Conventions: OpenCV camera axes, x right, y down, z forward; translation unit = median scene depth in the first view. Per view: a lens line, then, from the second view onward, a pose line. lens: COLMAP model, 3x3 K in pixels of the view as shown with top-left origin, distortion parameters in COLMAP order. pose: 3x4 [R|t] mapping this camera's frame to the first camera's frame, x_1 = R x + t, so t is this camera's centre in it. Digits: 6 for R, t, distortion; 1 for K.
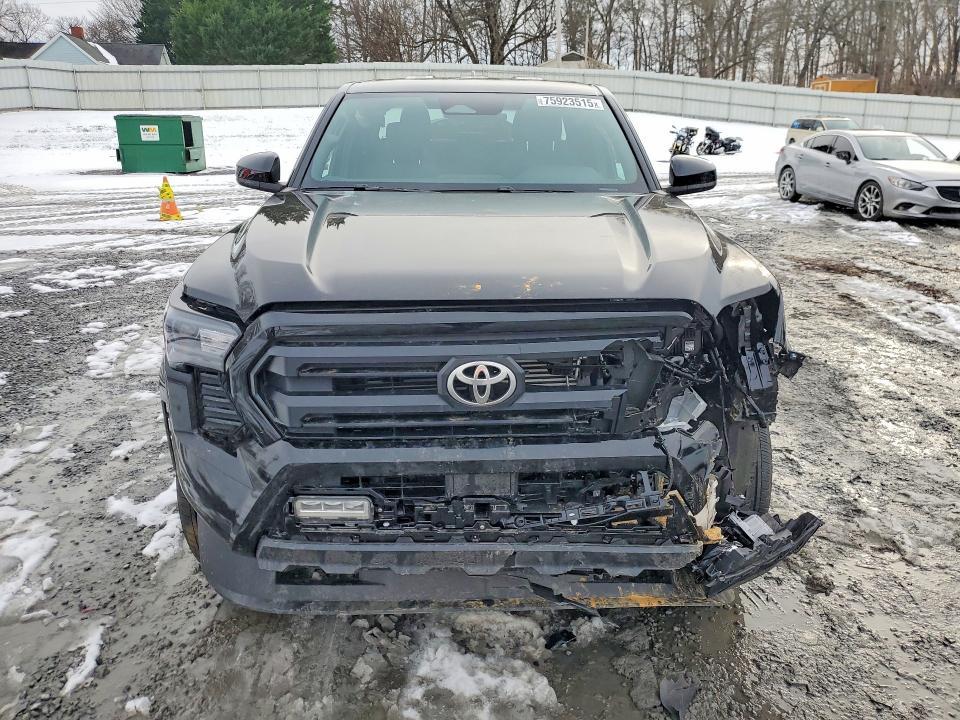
lens RADIAL K [[733.4, 0, 475.6], [0, 733.4, 361.8], [0, 0, 1]] dist [0.007983, 0.003985]
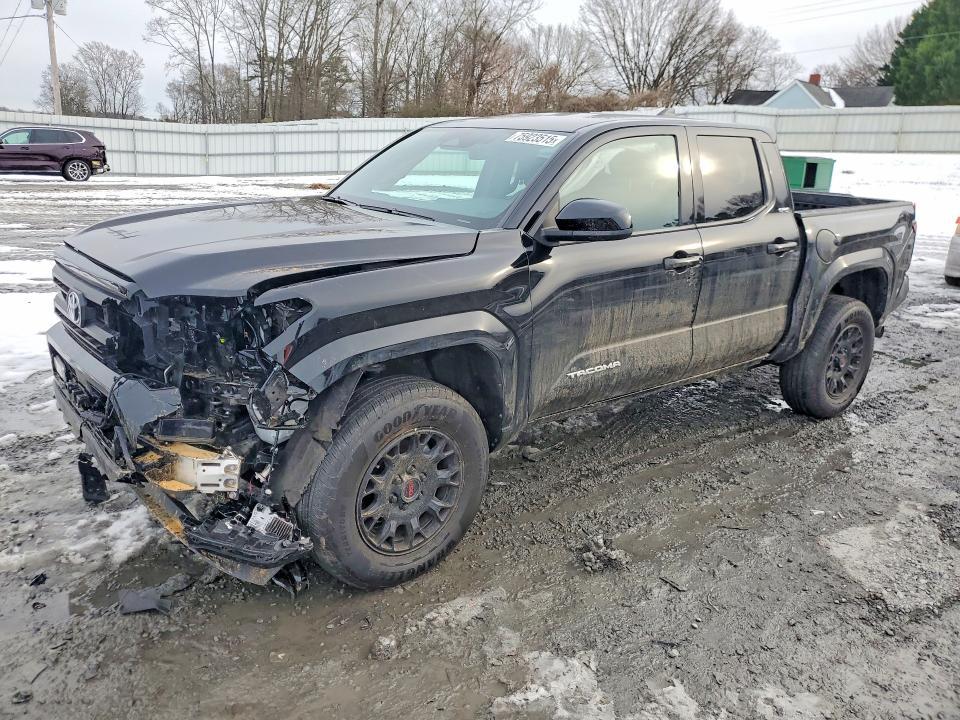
lens RADIAL K [[733.4, 0, 475.6], [0, 733.4, 361.8], [0, 0, 1]] dist [0.007983, 0.003985]
pose [[0.590248, 0.250491, -0.767373, 0.105097], [-0.290101, 0.952948, 0.087928, -0.015011], [0.753292, 0.170716, 0.635143, 0.040869]]
